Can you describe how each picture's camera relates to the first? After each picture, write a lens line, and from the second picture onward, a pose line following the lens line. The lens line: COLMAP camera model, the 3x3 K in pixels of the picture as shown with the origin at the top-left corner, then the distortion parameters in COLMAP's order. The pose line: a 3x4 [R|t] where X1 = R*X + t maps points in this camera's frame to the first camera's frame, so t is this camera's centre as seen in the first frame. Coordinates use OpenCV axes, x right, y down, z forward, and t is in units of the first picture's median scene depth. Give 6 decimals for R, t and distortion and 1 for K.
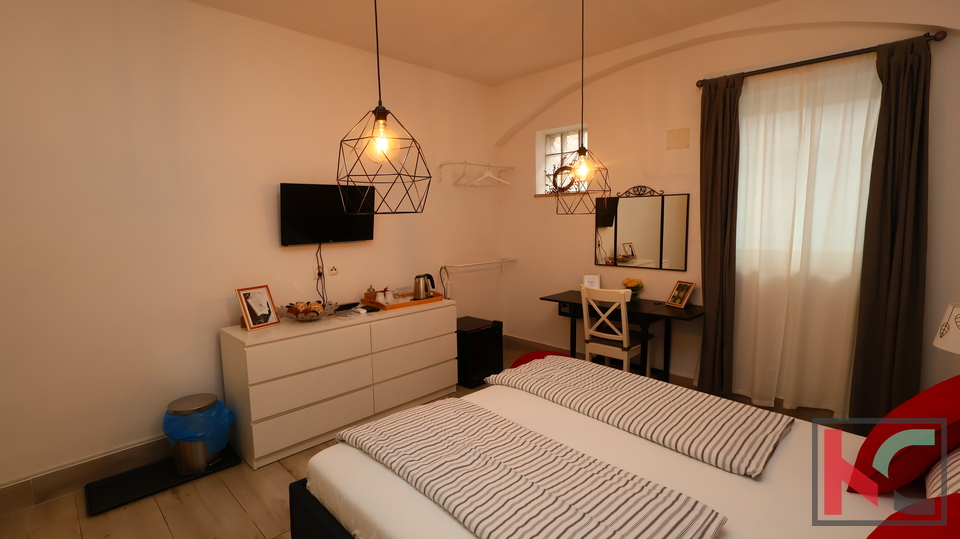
lens RADIAL K [[449.0, 0, 480.0], [0, 449.0, 269.5], [0, 0, 1]] dist [0.023098, -0.000114]
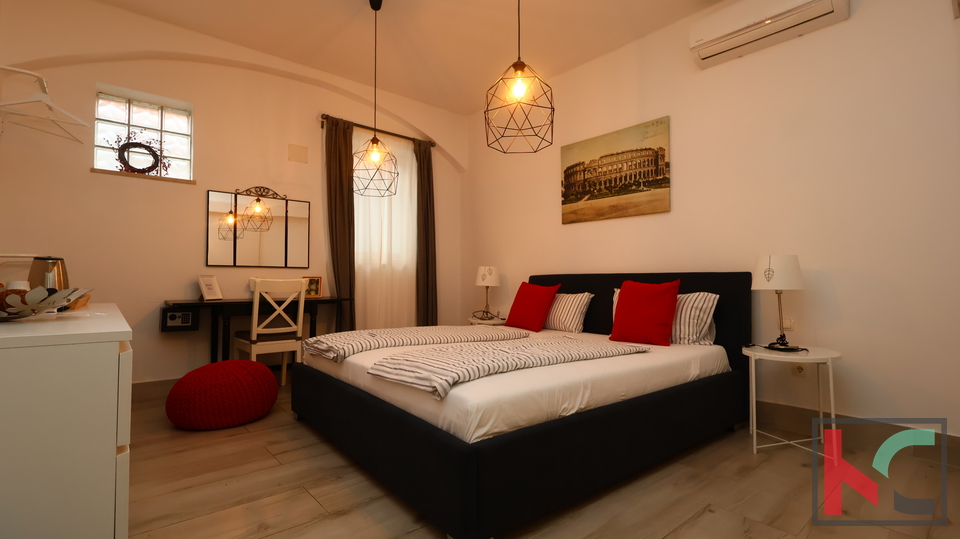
lens RADIAL K [[445.7, 0, 480.0], [0, 445.7, 269.5], [0, 0, 1]] dist [-0.000095, 0.000065]
pose [[0.100635, 0.045248, 0.993894, -0.637077], [0.112485, 0.992043, -0.056553, 0.122109], [-0.988544, 0.117489, 0.094744, 0.470703]]
